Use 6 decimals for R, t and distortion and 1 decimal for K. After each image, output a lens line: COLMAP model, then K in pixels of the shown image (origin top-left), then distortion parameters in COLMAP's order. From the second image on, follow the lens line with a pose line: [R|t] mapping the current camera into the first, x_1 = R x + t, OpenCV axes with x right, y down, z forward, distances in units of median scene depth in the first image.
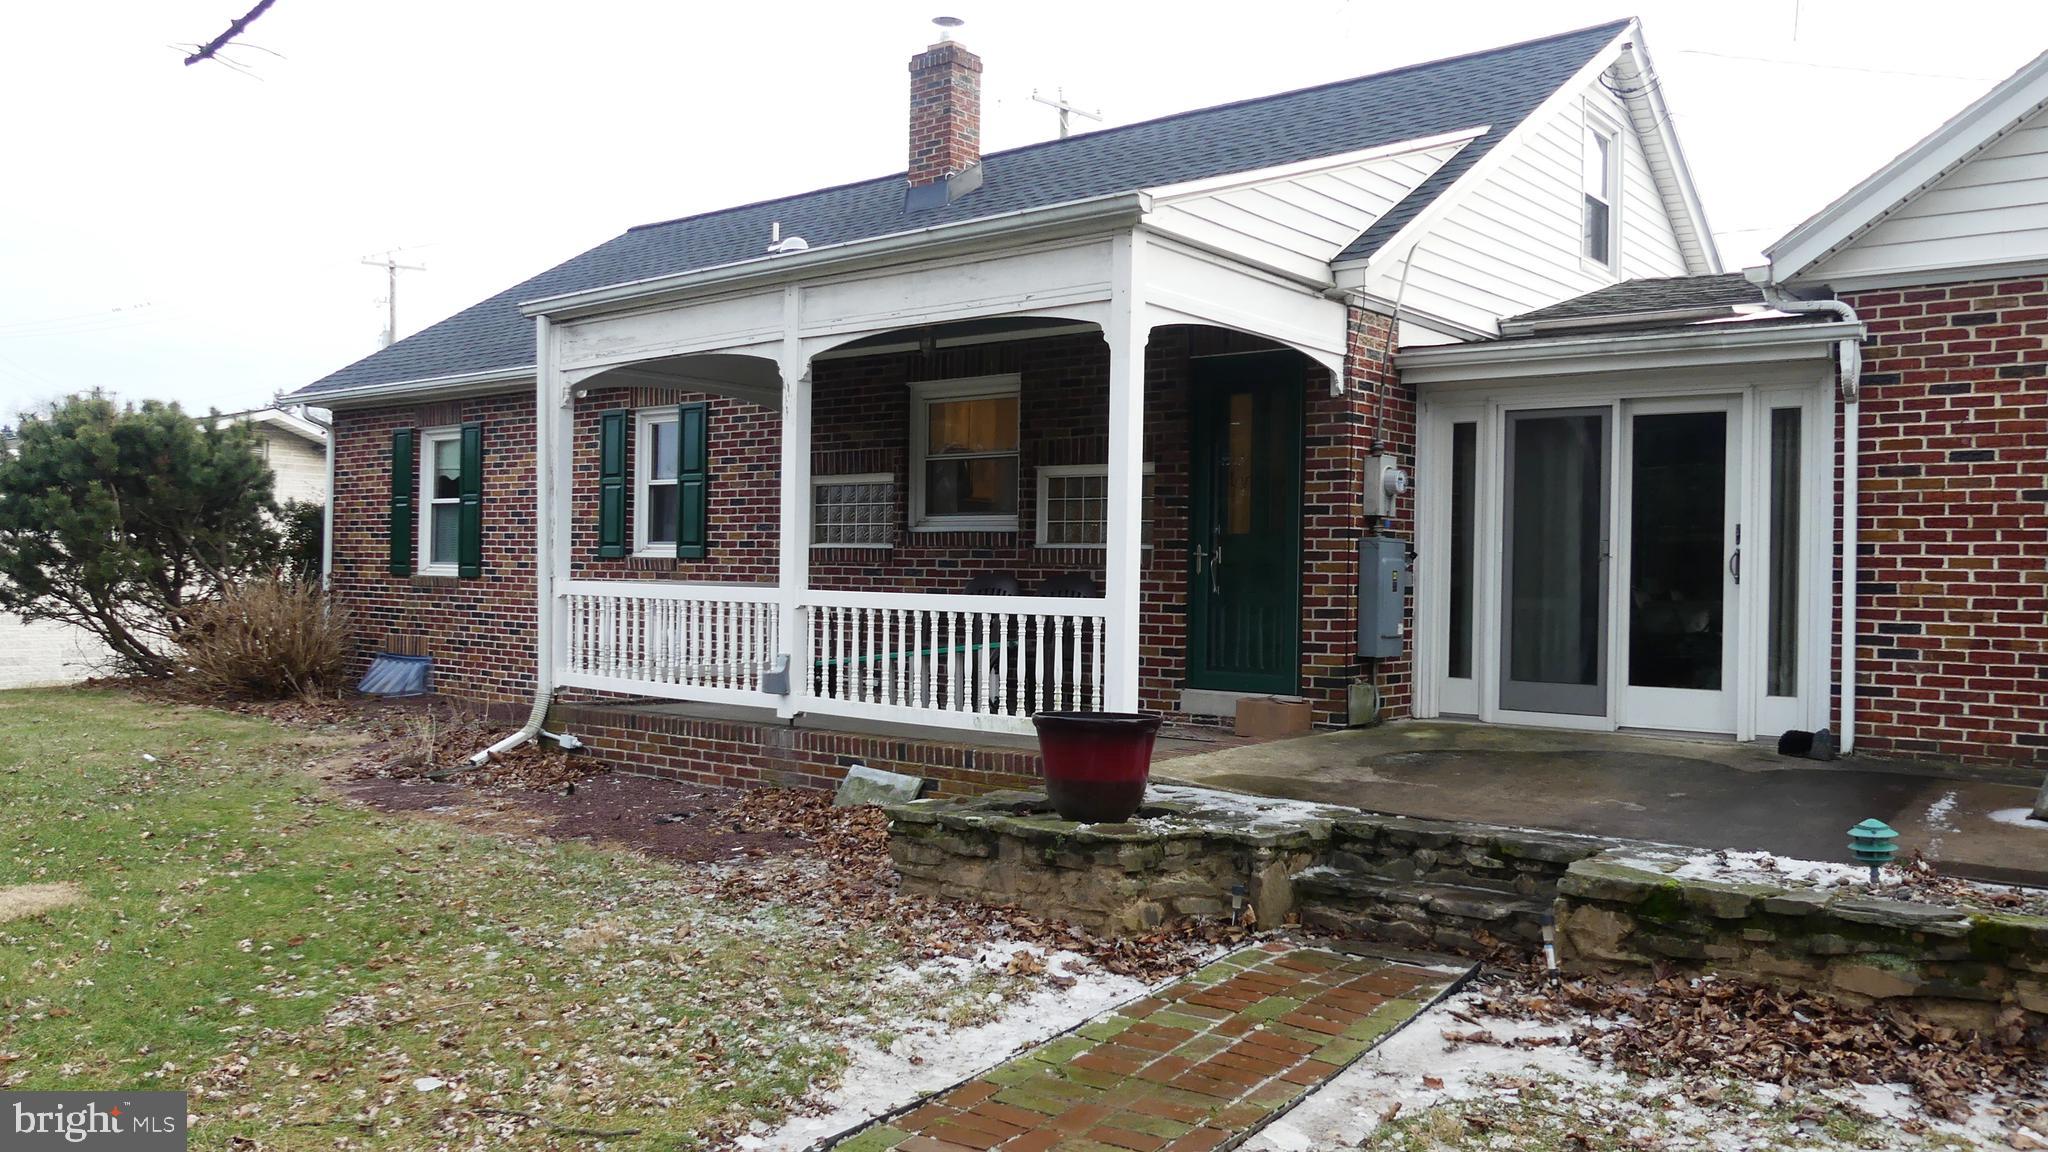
lens RADIAL K [[1539.3, 0, 1016.1], [0, 1539.3, 580.5], [0, 0, 1]] dist [0.001372, -0.049740]
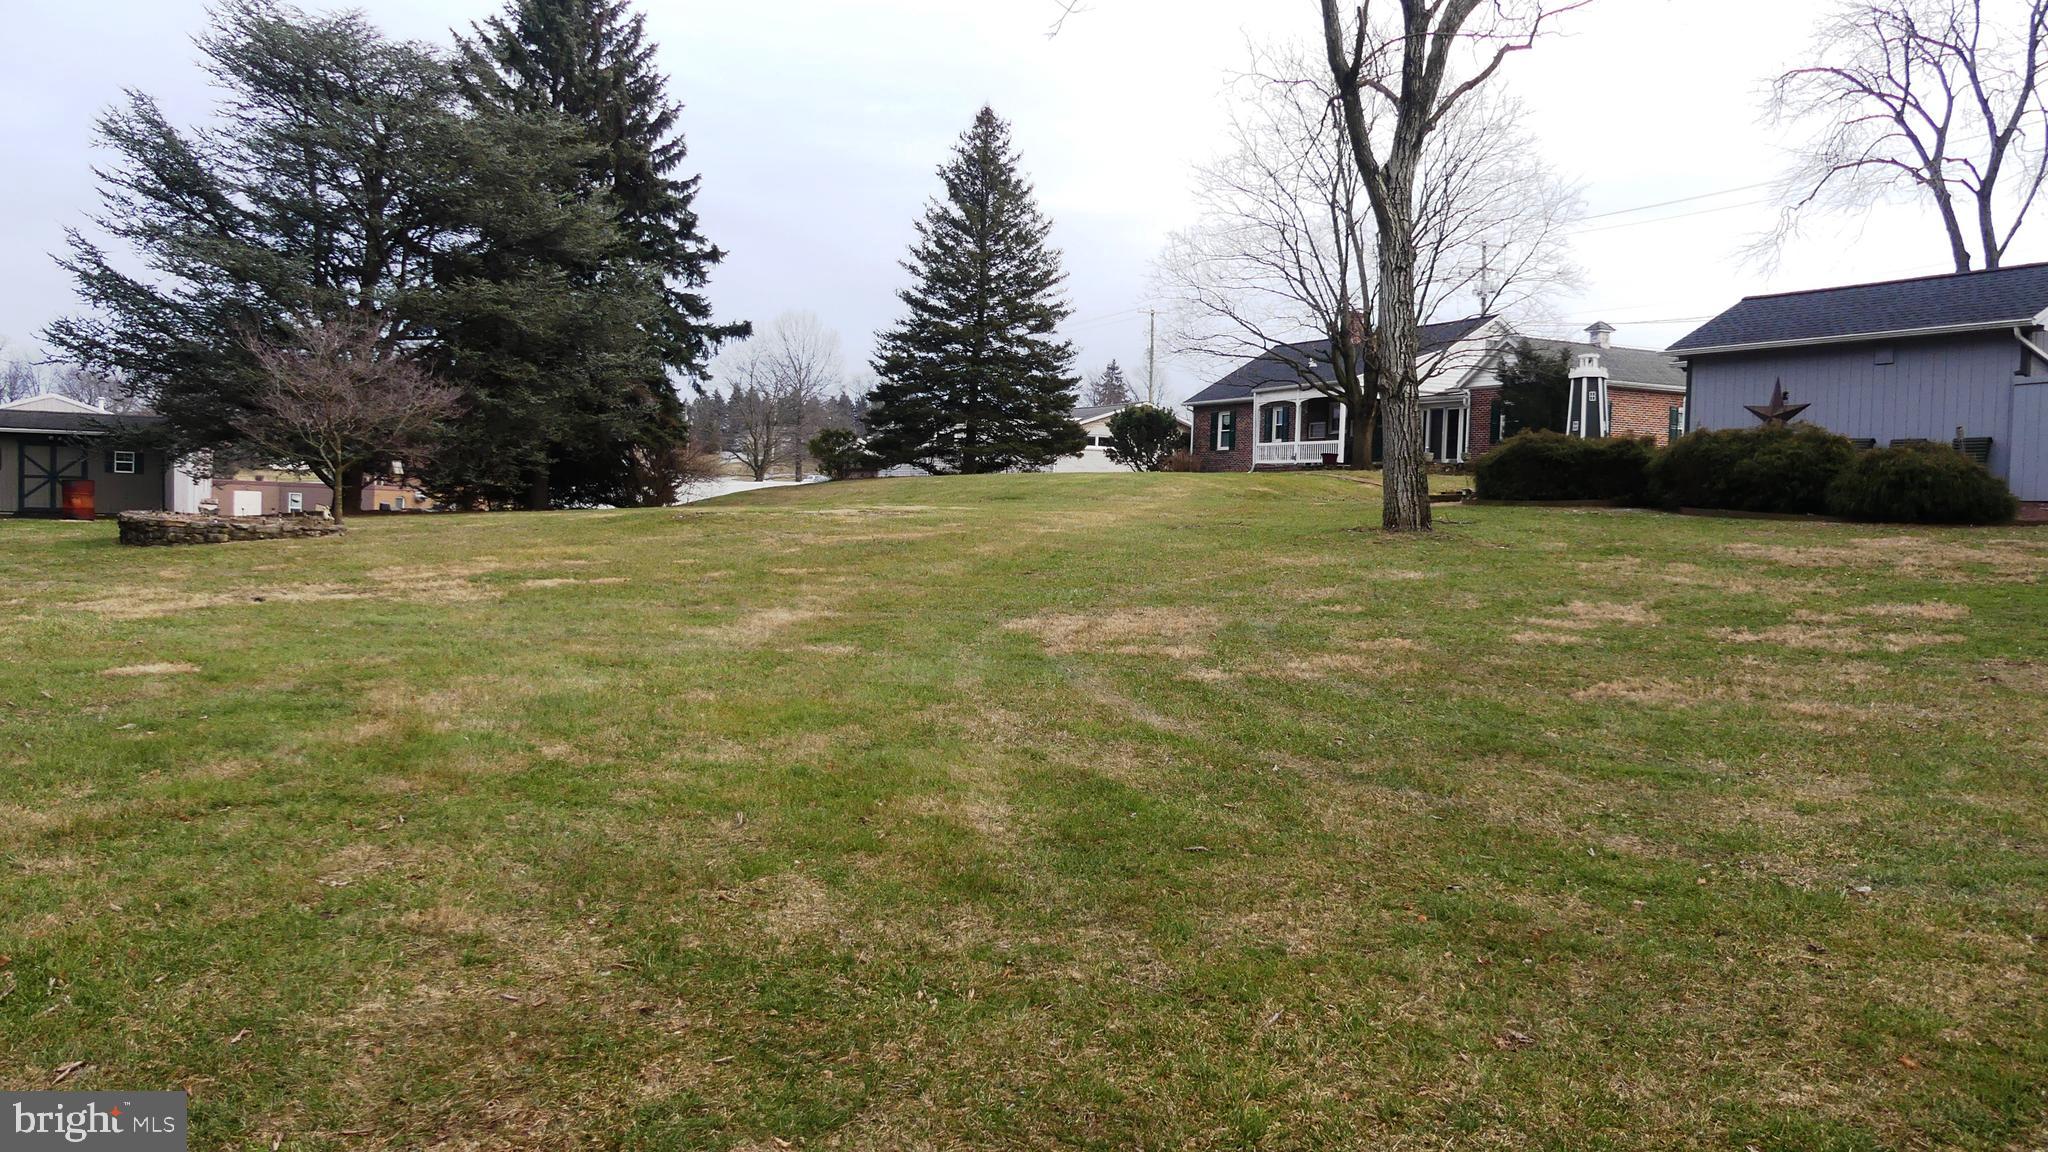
lens RADIAL K [[1589.1, 0, 1027.8], [0, 1589.1, 551.7], [0, 0, 1]] dist [-0.002382, 0.047591]
pose [[0.917384, 0.028692, -0.396967, 1.263200], [-0.027578, 0.999583, 0.008516, 0.384494], [0.397046, 0.003135, 0.917793, -4.718574]]
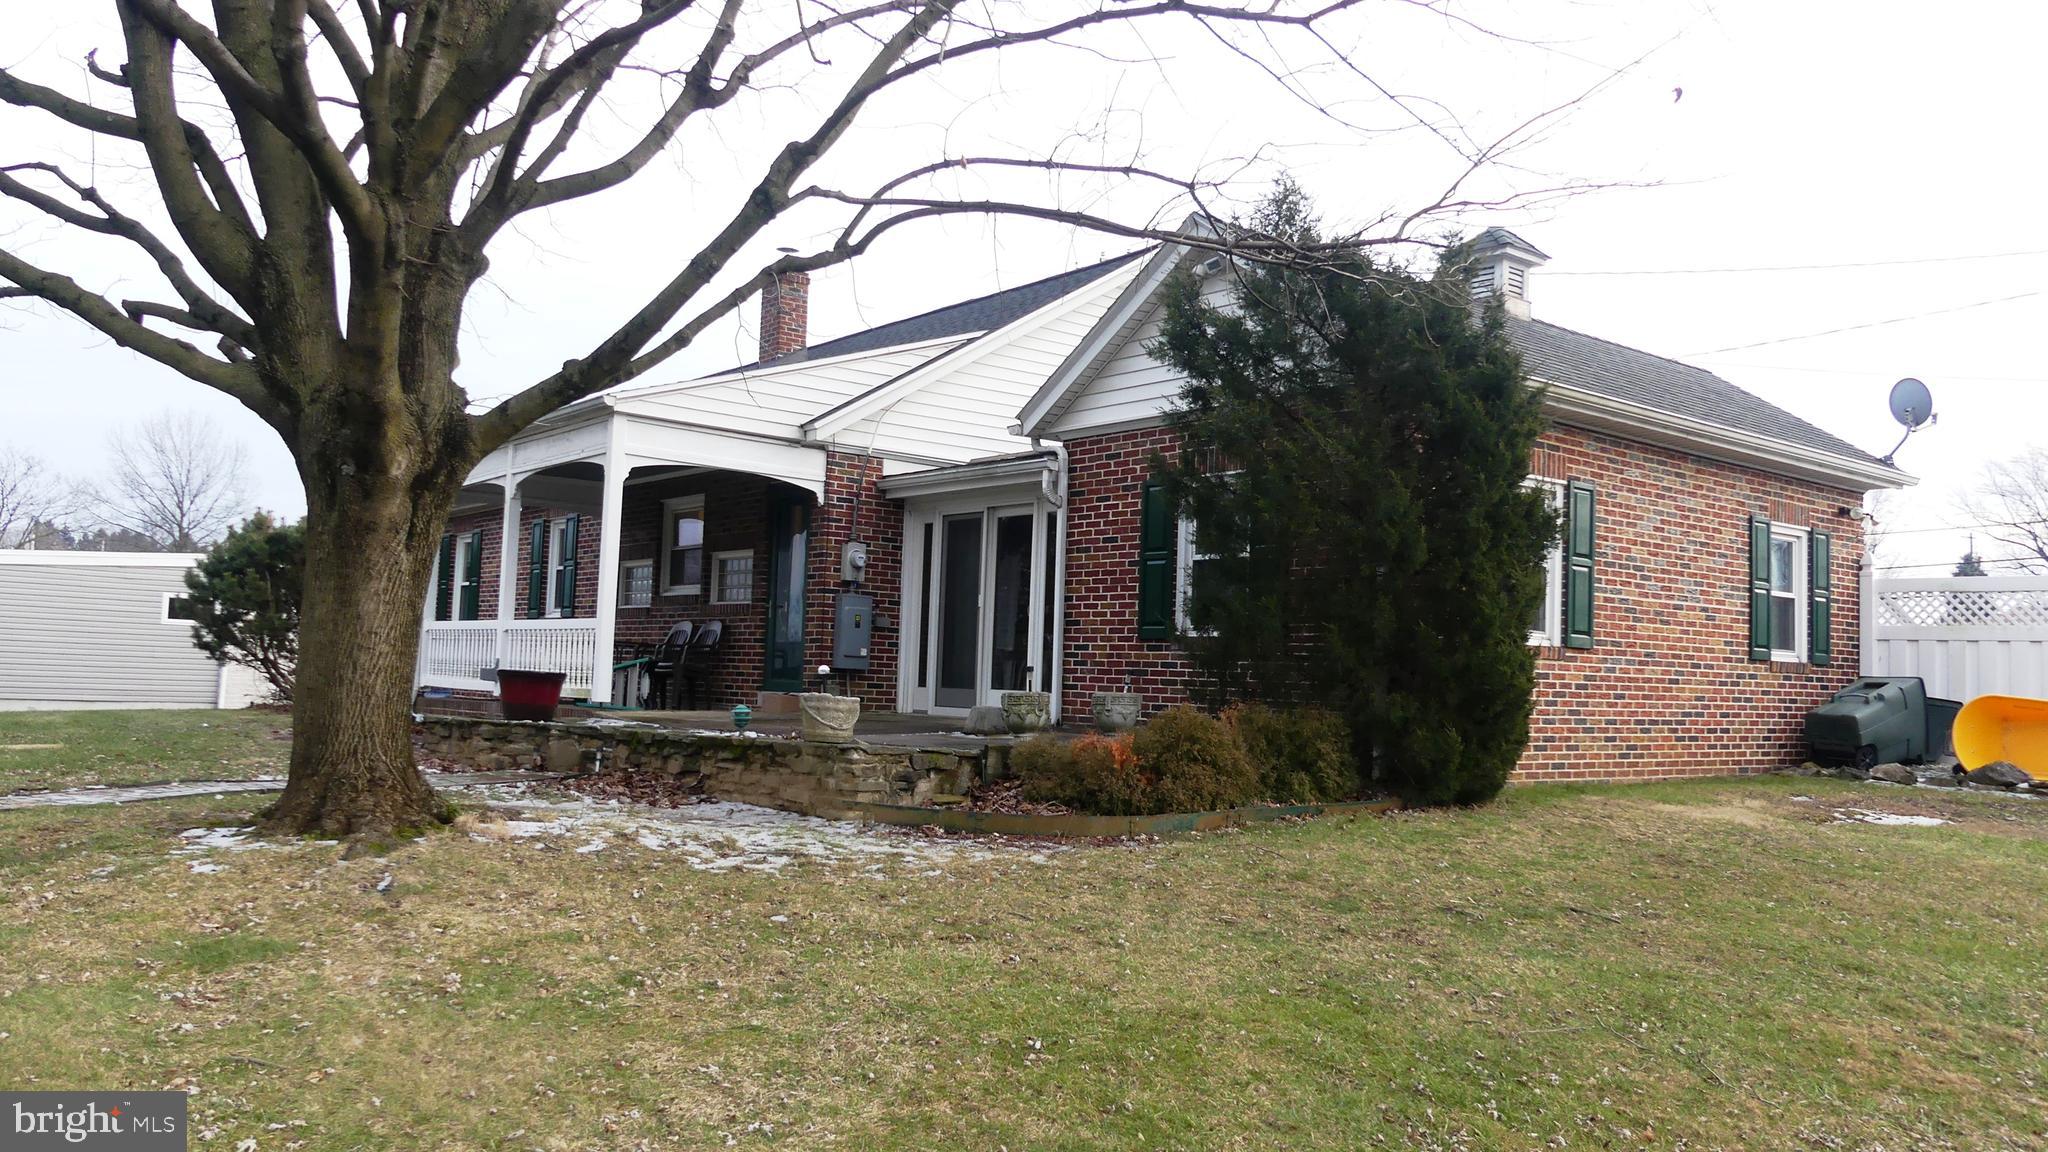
lens RADIAL K [[1584.3, 0, 1021.3], [0, 1584.3, 570.3], [0, 0, 1]] dist [-0.007468, 0.041515]
pose [[0.974205, 0.003058, -0.225645, 0.761752], [-0.022699, 0.996165, -0.084502, 0.080461], [0.224521, 0.087444, 0.970538, -0.545875]]
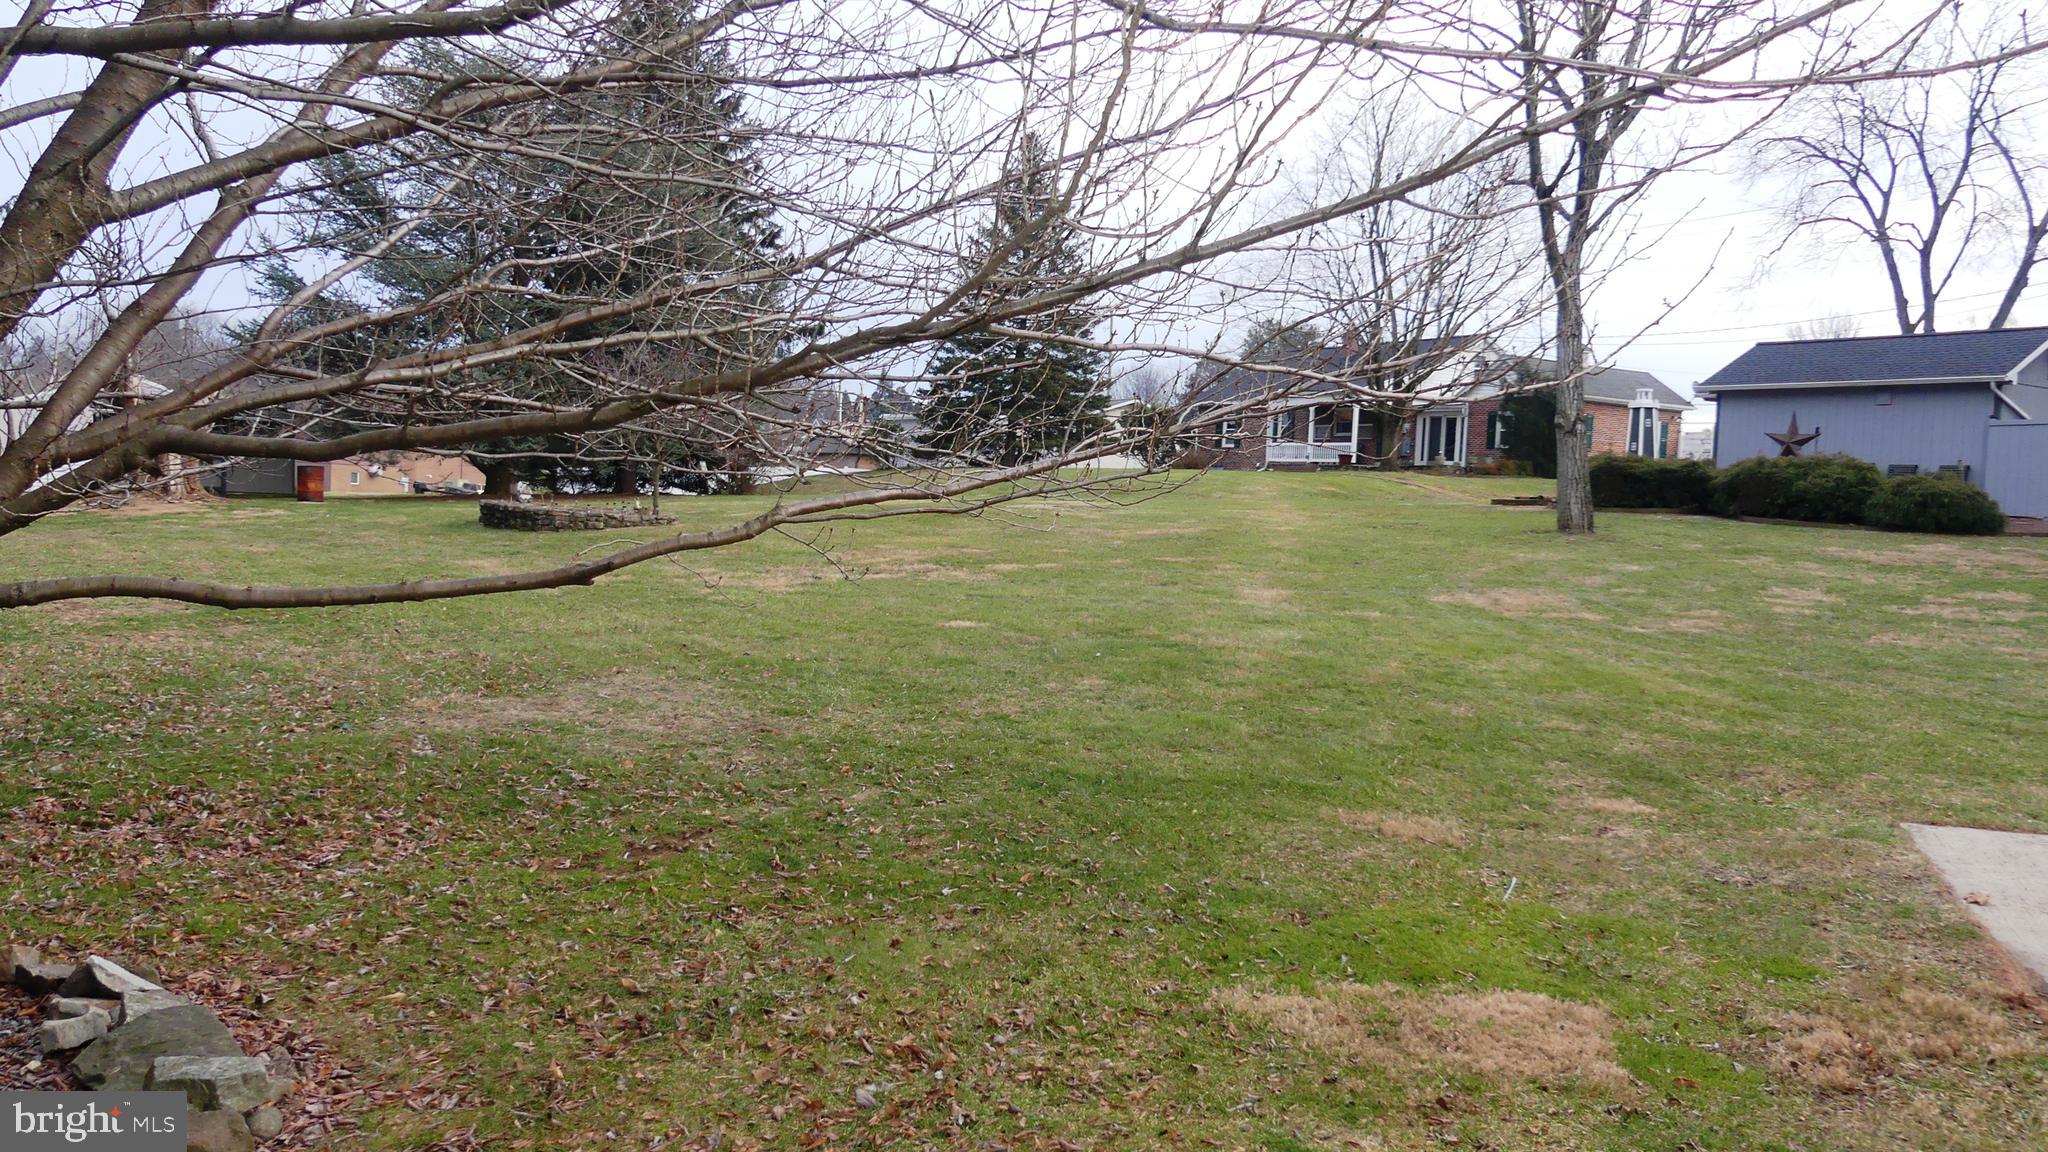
lens RADIAL K [[1584.3, 0, 1021.3], [0, 1584.3, 570.3], [0, 0, 1]] dist [-0.007468, 0.041515]
pose [[0.942311, 0.048578, -0.331194, 0.910616], [-0.040976, 0.998713, 0.029901, 0.380491], [0.332221, -0.014605, 0.943089, -5.512927]]
